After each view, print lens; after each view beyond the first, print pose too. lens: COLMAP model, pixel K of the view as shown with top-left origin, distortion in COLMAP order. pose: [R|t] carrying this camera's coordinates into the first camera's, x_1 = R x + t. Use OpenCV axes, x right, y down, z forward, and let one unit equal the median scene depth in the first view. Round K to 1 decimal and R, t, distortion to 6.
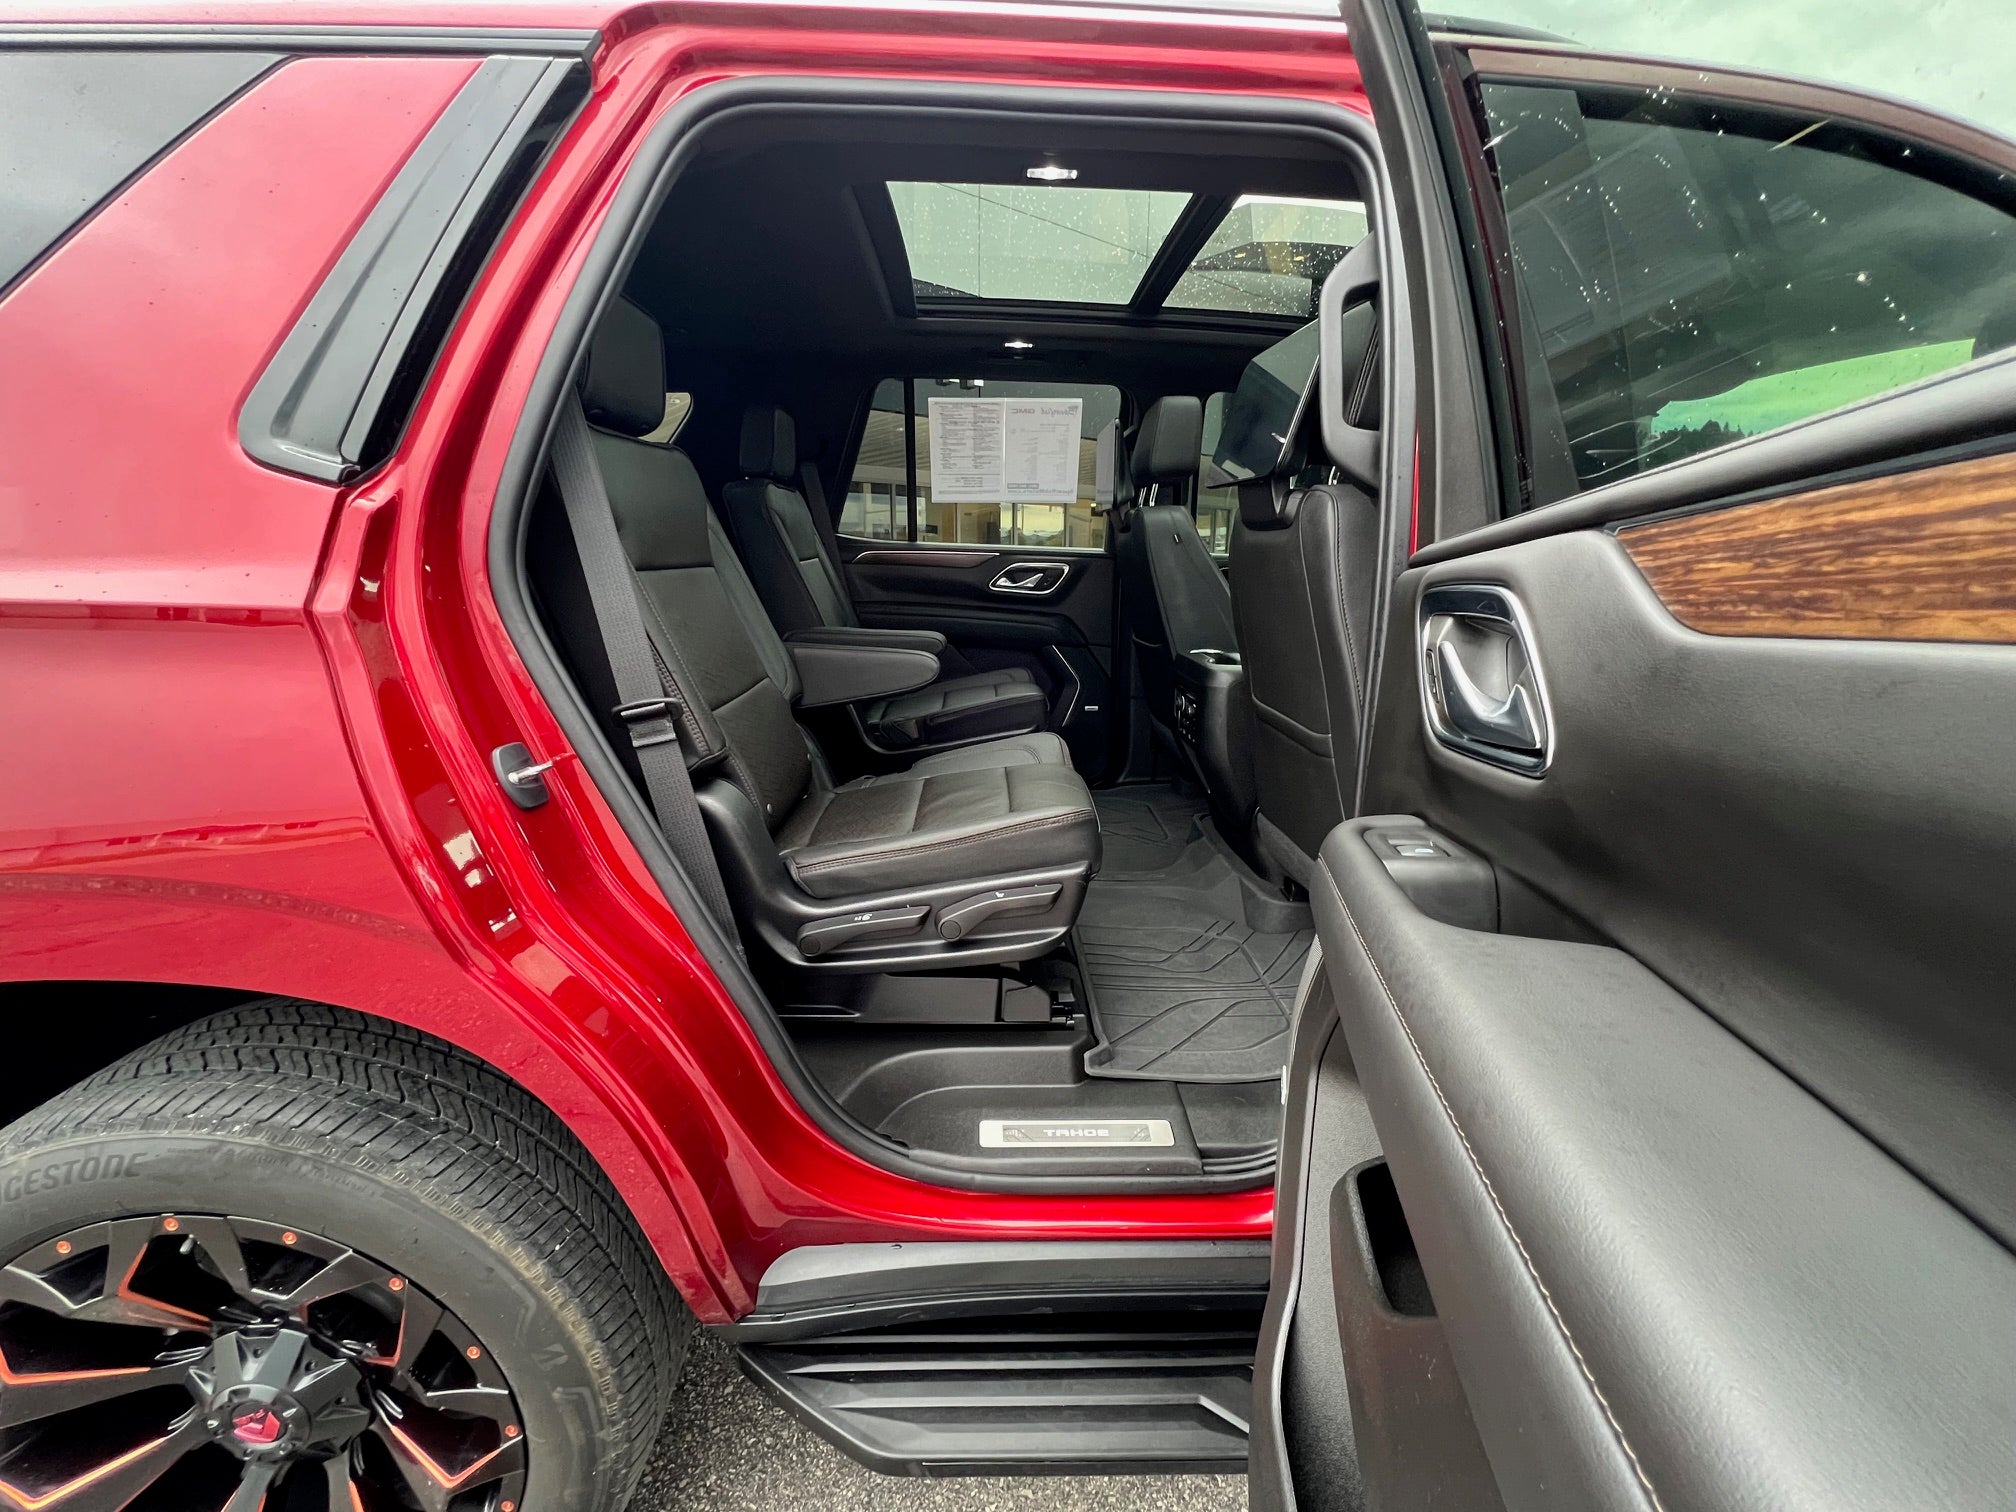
lens RADIAL K [[806.5, 0, 1008.0], [0, 806.5, 756.0], [0, 0, 1]] dist [-0.002174, 0.000063]
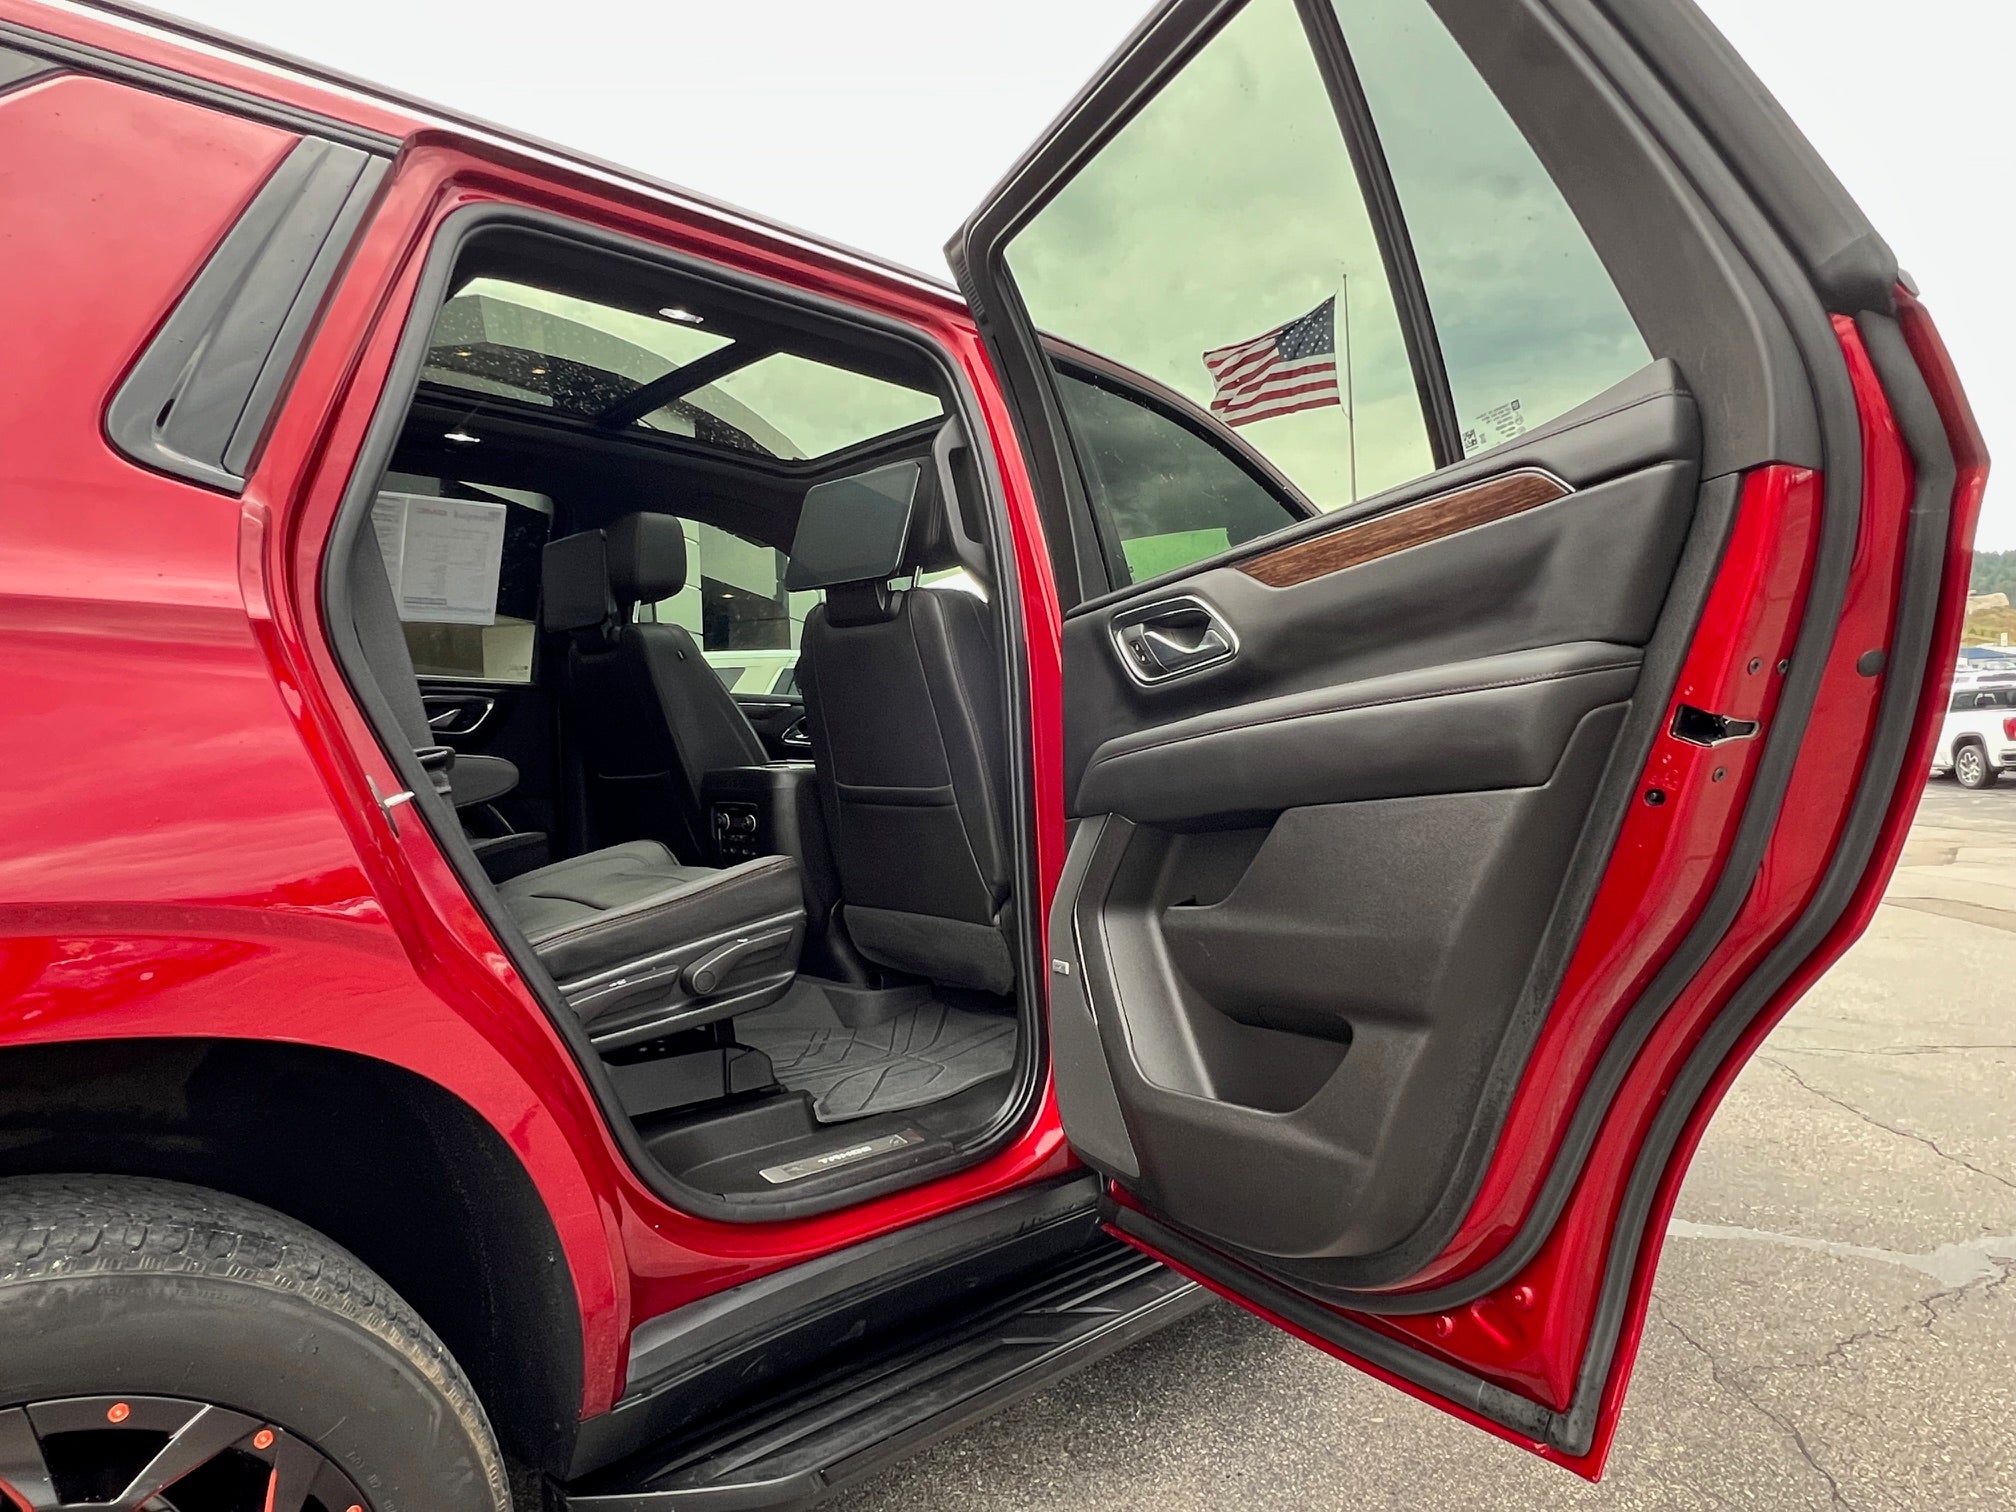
lens RADIAL K [[1164.6, 0, 1008.0], [0, 1164.6, 756.0], [0, 0, 1]] dist [-0.002540, -0.002893]
pose [[0.754240, -0.032118, 0.655813, -0.910848], [0.186627, 0.968094, -0.167226, 0.322233], [-0.629517, 0.248520, 0.736169, -0.464094]]
